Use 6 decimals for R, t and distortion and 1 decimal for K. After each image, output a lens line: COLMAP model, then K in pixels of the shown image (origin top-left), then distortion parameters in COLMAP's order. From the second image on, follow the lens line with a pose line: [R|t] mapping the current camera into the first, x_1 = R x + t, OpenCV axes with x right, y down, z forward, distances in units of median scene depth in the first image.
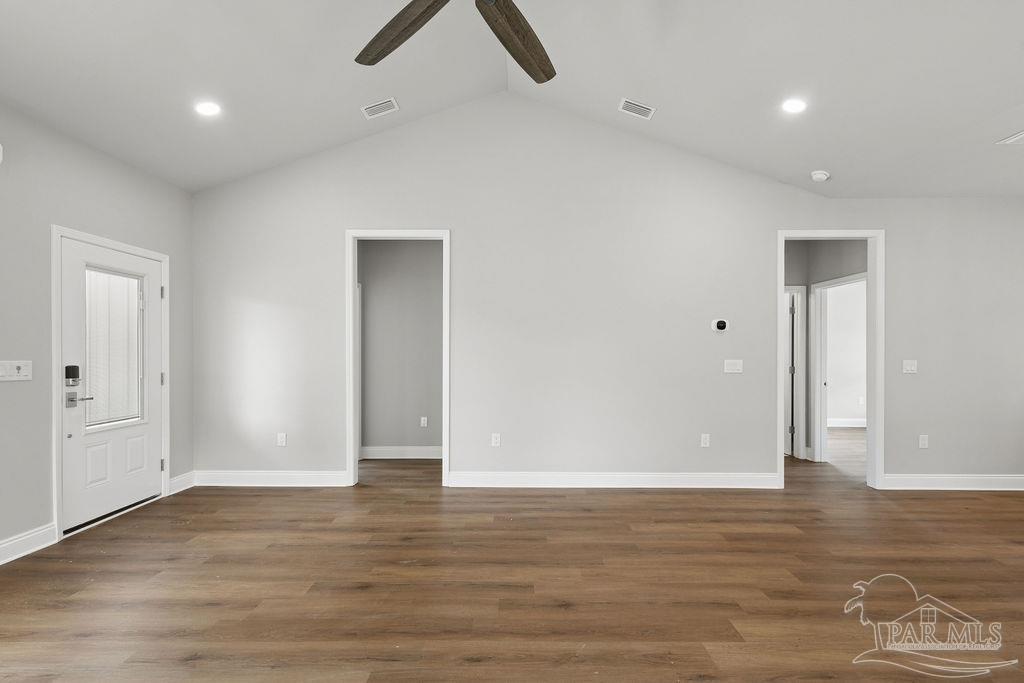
lens RADIAL K [[472.8, 0, 517.2], [0, 472.8, 354.8], [0, 0, 1]] dist [0.002833, 0.000370]
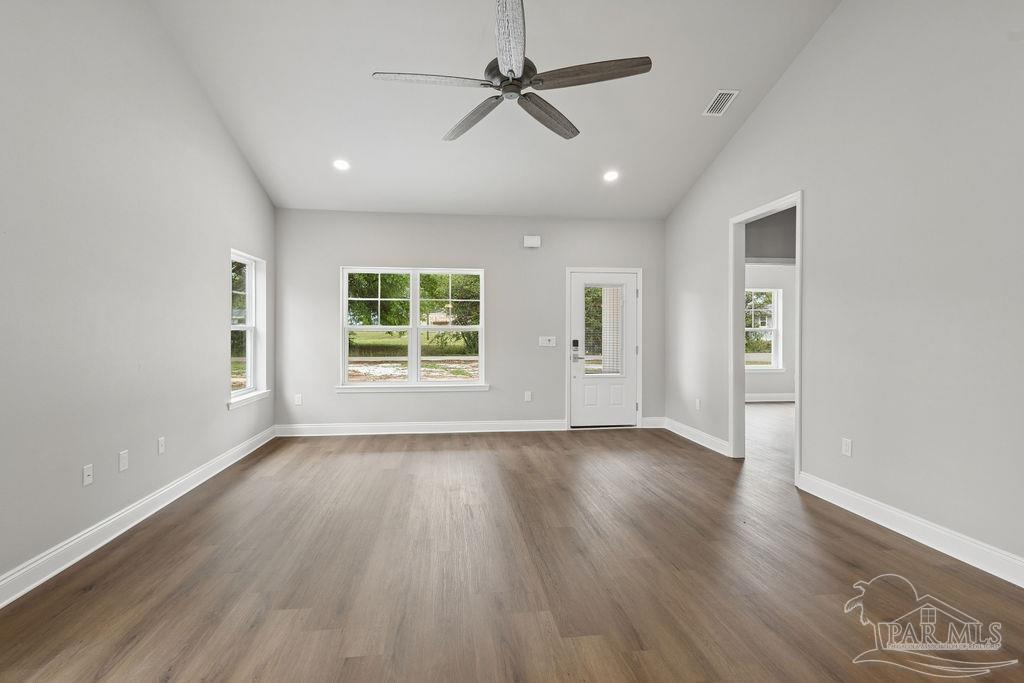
lens RADIAL K [[469.4, 0, 499.7], [0, 469.4, 334.2], [0, 0, 1]] dist [-0.000779, -0.000028]
pose [[0.123970, 0.003584, -0.992280, 0.854030], [-0.004996, 0.999983, 0.002987, -0.003494], [0.992273, 0.004587, 0.123985, 0.461539]]
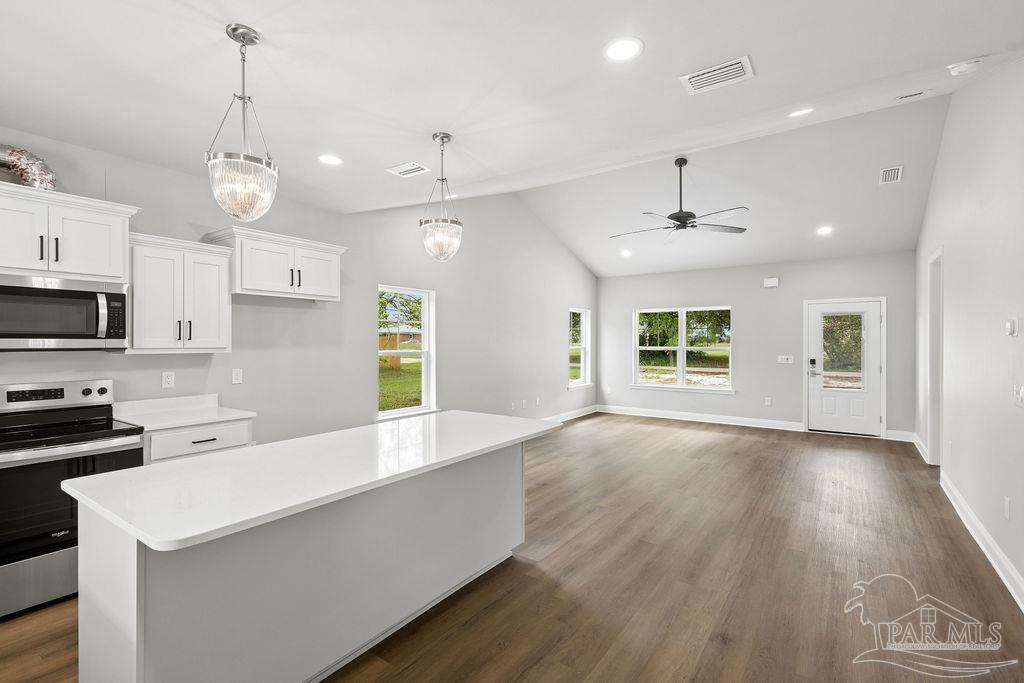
lens RADIAL K [[468.9, 0, 512.0], [0, 468.9, 341.5], [0, 0, 1]] dist [0.001749, -0.000056]
pose [[-0.569233, -0.002088, -0.822173, 1.733234], [-0.006288, 0.999979, 0.001814, -0.055653], [0.822152, 0.006202, -0.569234, 1.073425]]
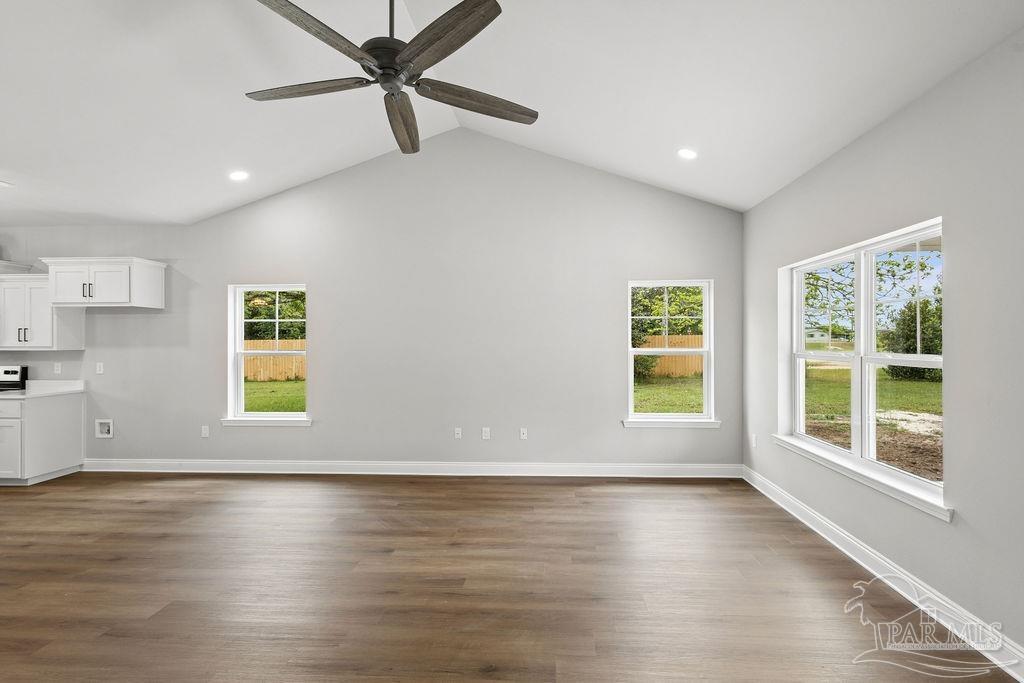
lens RADIAL K [[474.6, 0, 531.3], [0, 474.6, 341.3], [0, 0, 1]] dist [0.001983, 0.000405]
pose [[-0.999206, 0.001521, 0.039801, -0.323172], [0.001758, 0.999981, 0.005920, -0.058997], [-0.039791, 0.005985, -0.999190, 1.362952]]
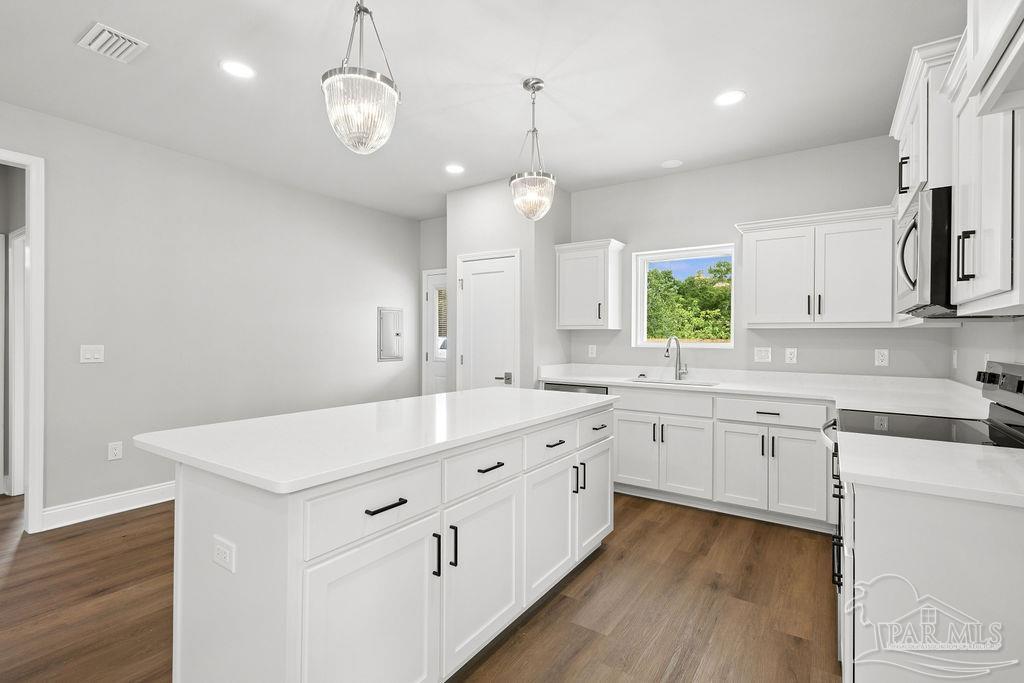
lens RADIAL K [[474.4, 0, 516.7], [0, 474.4, 336.6], [0, 0, 1]] dist [0.004550, 0.000247]
pose [[0.548579, 0.002698, 0.836094, 0.754111], [-0.001938, 0.999996, -0.001955, -0.001788], [-0.836097, -0.000548, 0.548582, 0.045719]]
